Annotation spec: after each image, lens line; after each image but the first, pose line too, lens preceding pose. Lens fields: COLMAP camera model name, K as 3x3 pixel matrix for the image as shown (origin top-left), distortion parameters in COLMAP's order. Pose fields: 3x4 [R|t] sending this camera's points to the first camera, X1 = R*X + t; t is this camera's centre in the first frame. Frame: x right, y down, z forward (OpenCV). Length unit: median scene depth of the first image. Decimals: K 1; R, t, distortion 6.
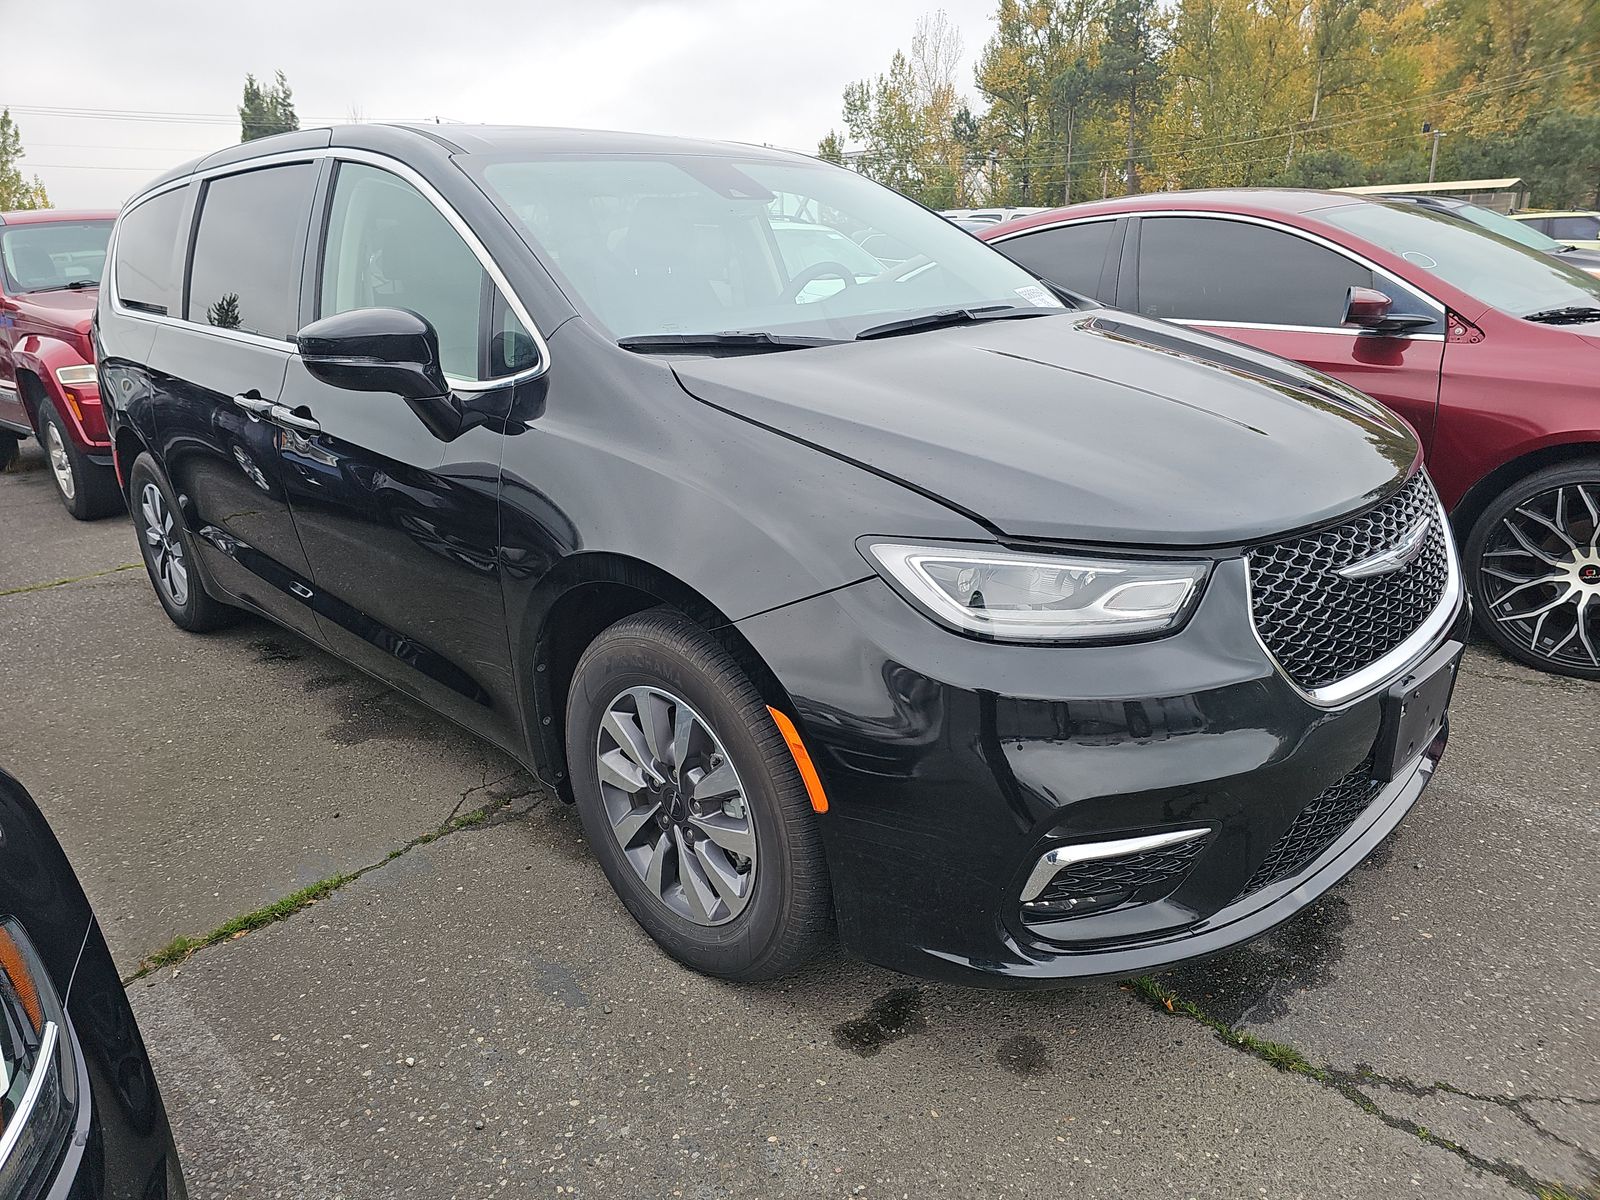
lens RADIAL K [[1045.9, 0, 800.0], [0, 1045.9, 600.0], [0, 0, 1]] dist [0.014755, -0.001513]
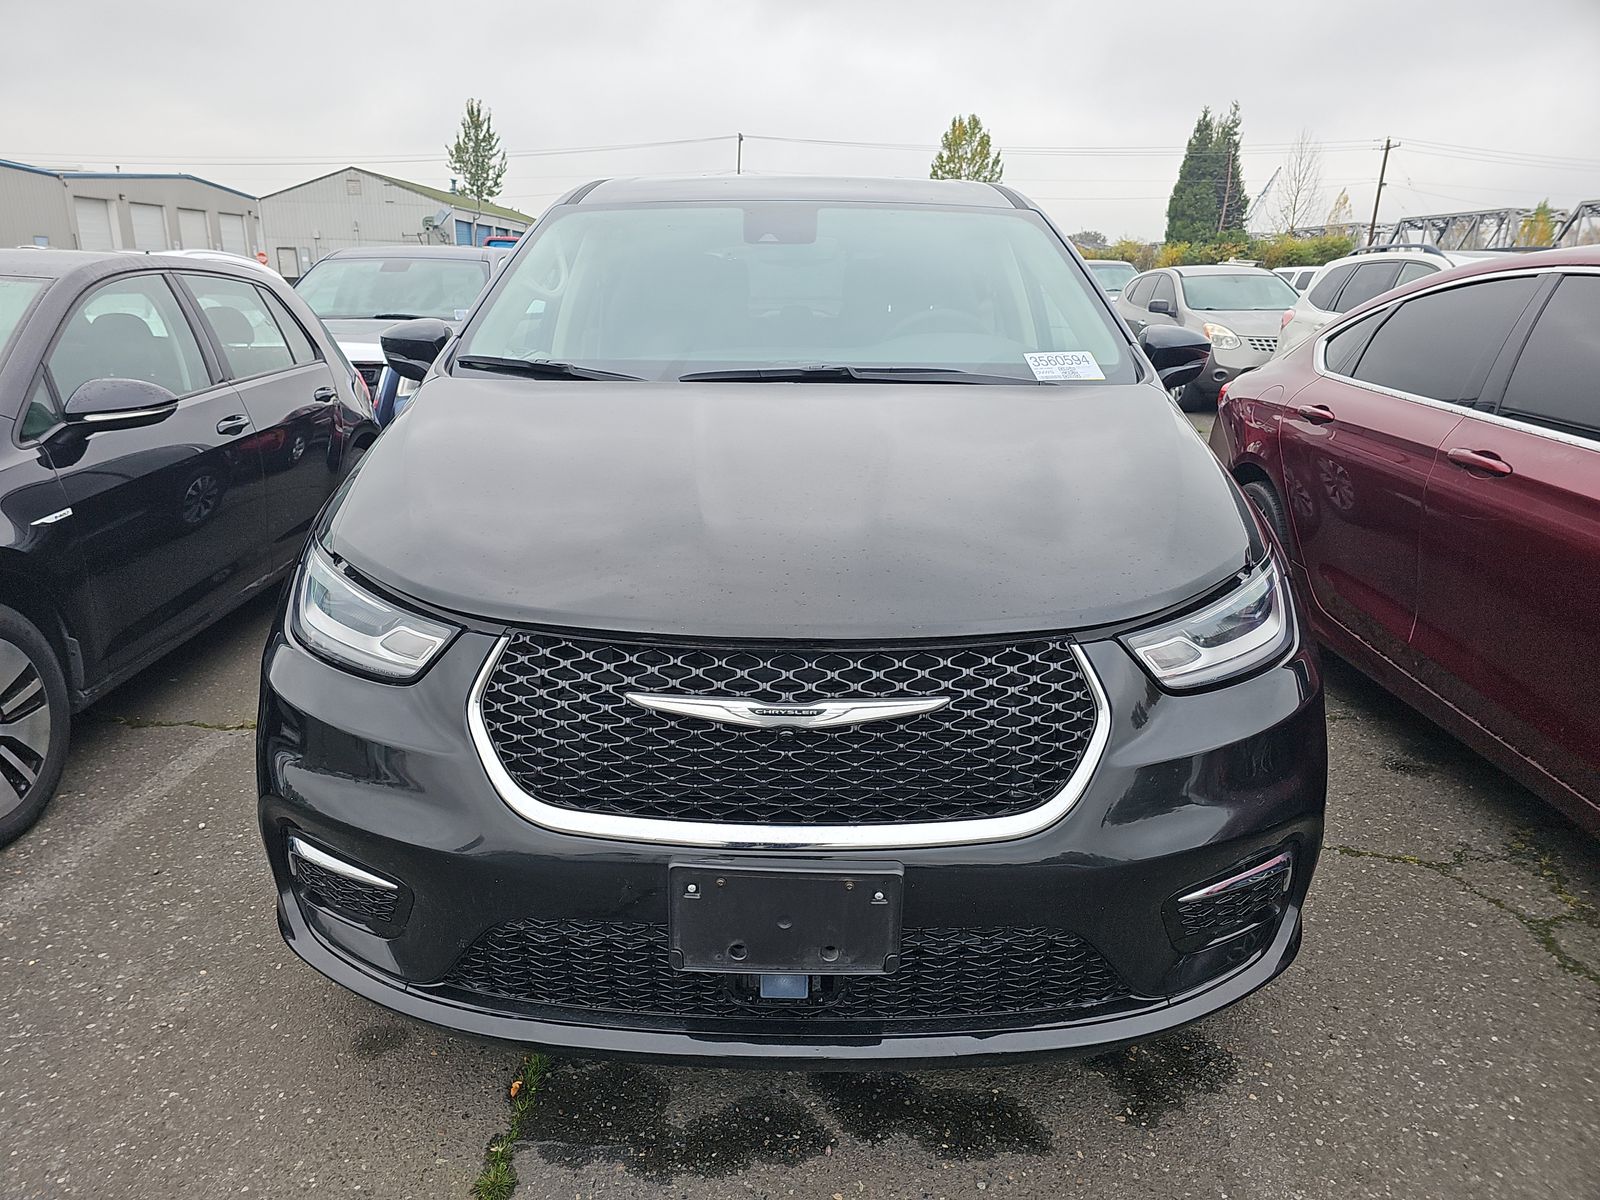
lens RADIAL K [[1045.9, 0, 800.0], [0, 1045.9, 600.0], [0, 0, 1]] dist [0.014755, -0.001513]
pose [[0.702948, 0.247250, -0.666882, 0.795071], [-0.260811, 0.961925, 0.081722, -0.142111], [0.661696, 0.116484, 0.740669, 0.306328]]
